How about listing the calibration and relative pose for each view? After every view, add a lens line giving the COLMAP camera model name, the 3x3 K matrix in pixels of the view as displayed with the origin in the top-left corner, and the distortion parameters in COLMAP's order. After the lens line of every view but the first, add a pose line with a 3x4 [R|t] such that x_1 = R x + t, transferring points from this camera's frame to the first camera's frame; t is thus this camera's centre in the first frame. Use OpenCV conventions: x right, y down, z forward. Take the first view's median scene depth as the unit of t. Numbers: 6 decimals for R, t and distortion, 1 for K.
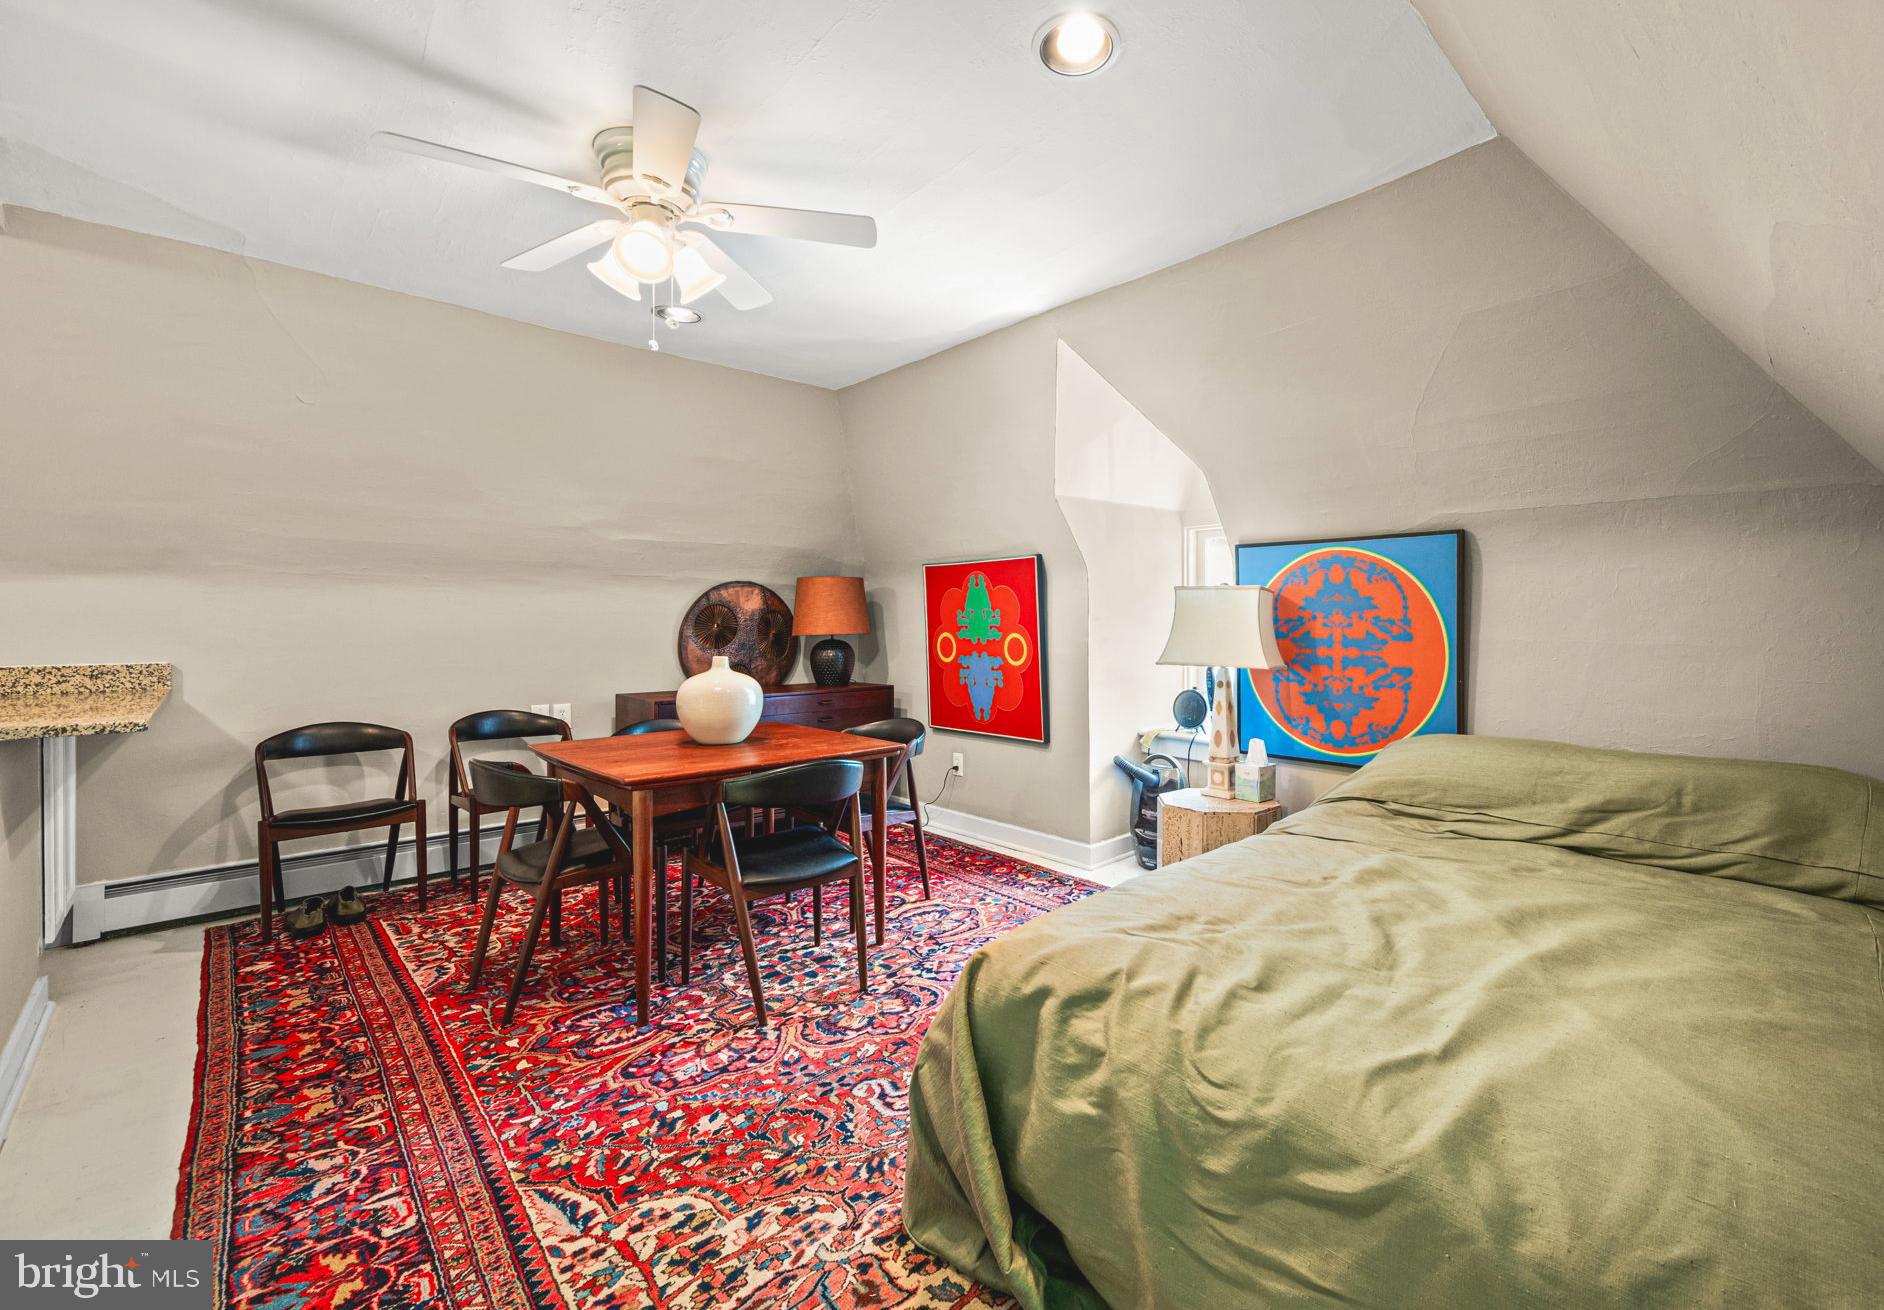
lens RADIAL K [[815.2, 0, 942.1], [0, 815.2, 638.9], [0, 0, 1]] dist [-0.002777, -0.000321]
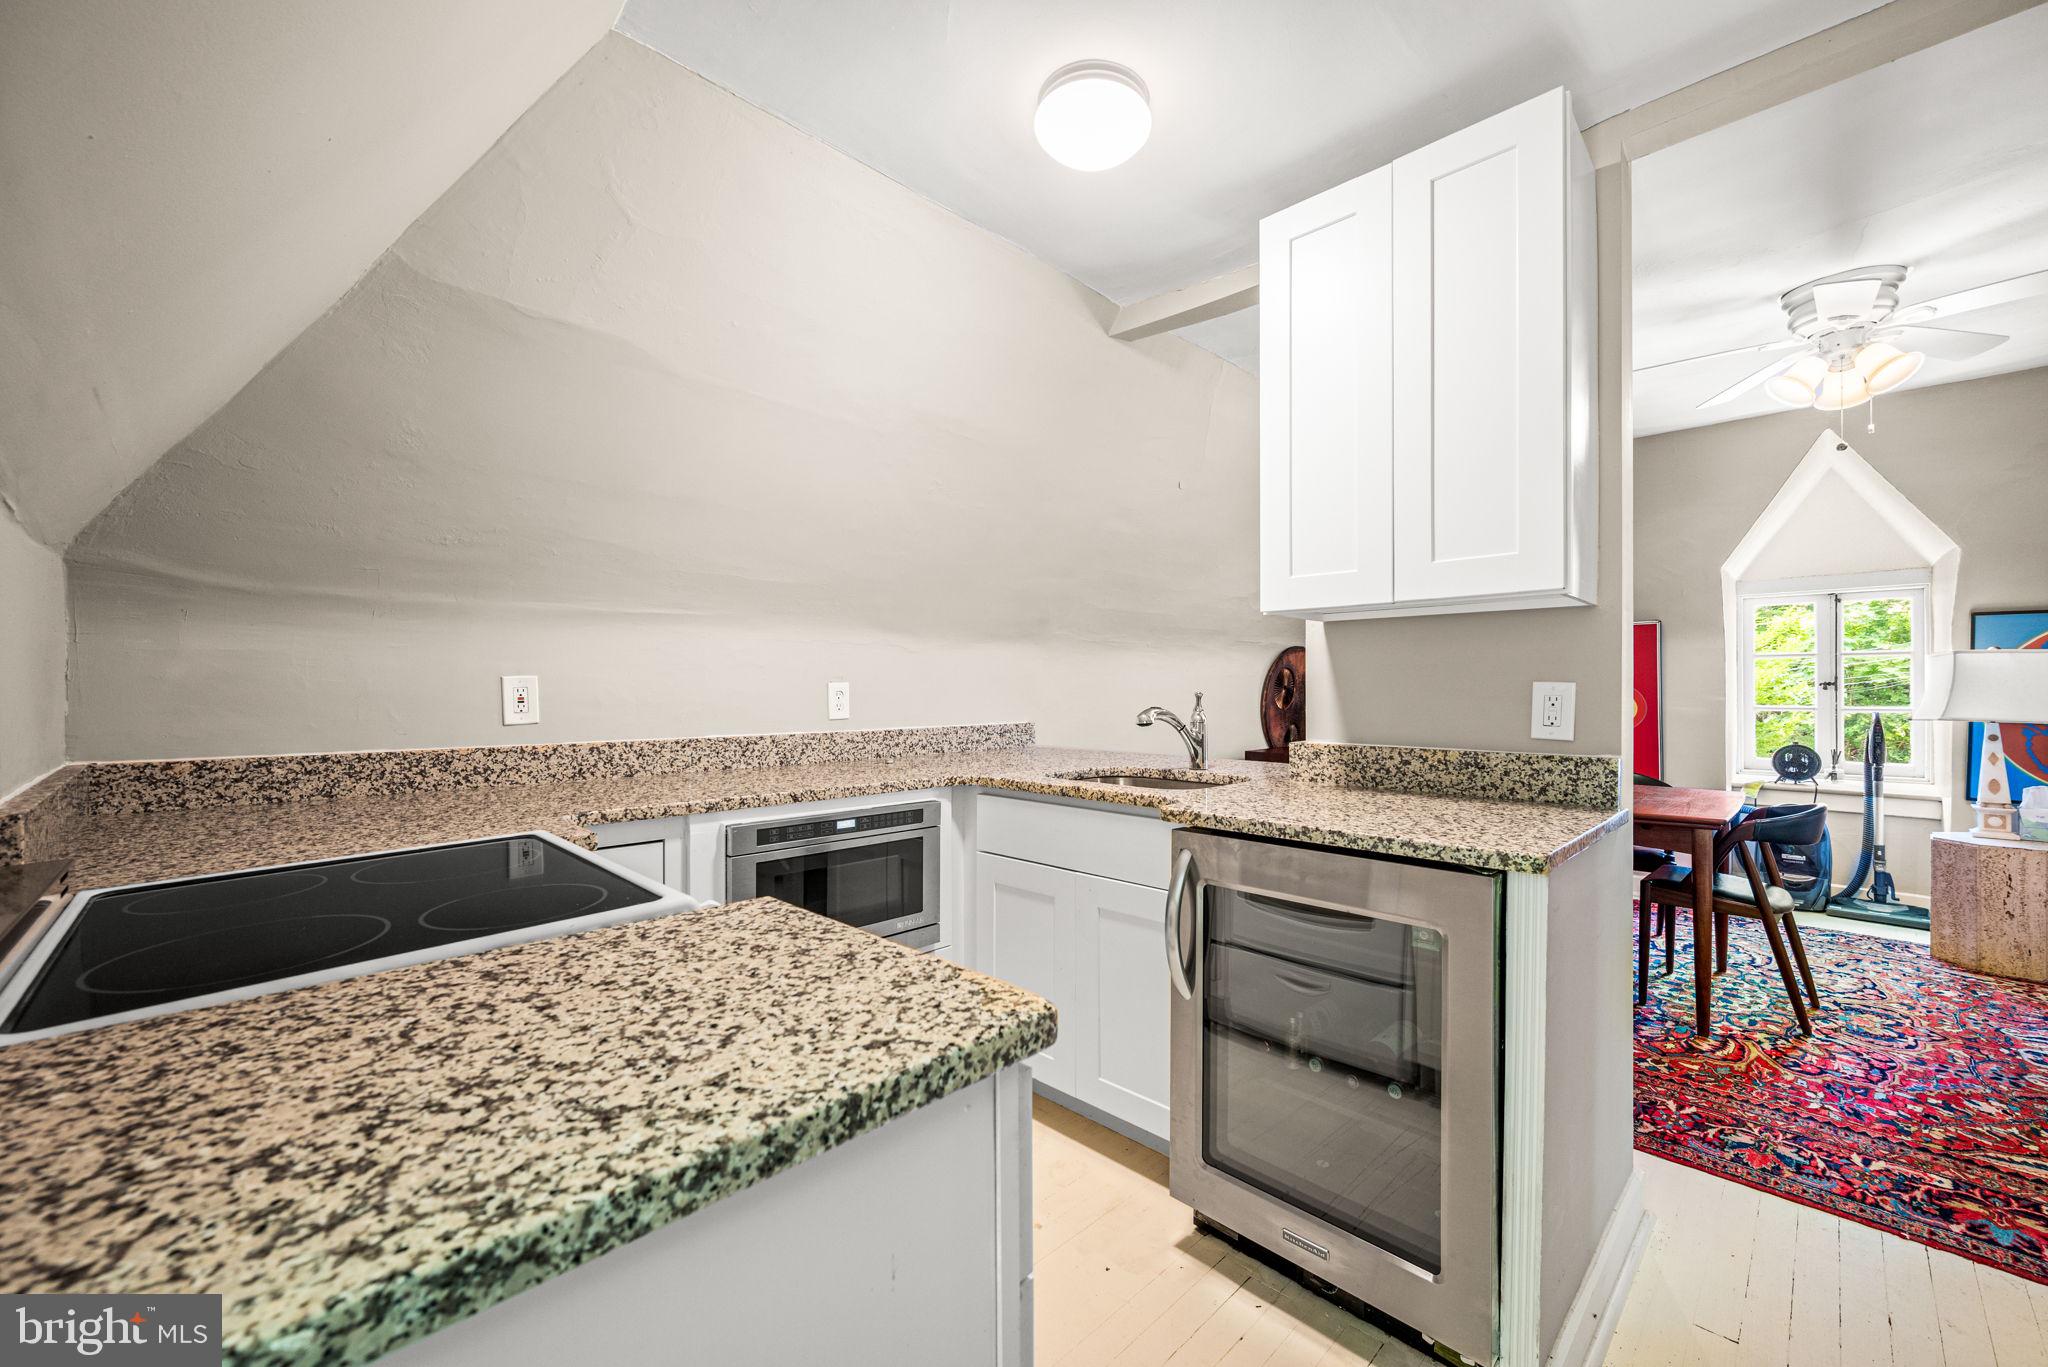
lens RADIAL K [[800.1, 0, 1023.9], [0, 800.1, 694.4], [0, 0, 1]] dist [-0.004285, 0.000446]
pose [[0.999987, -0.004189, -0.002917, -1.344119], [0.004156, 0.999925, -0.011479, 0.005557], [0.002965, 0.011467, 0.999930, -0.128006]]
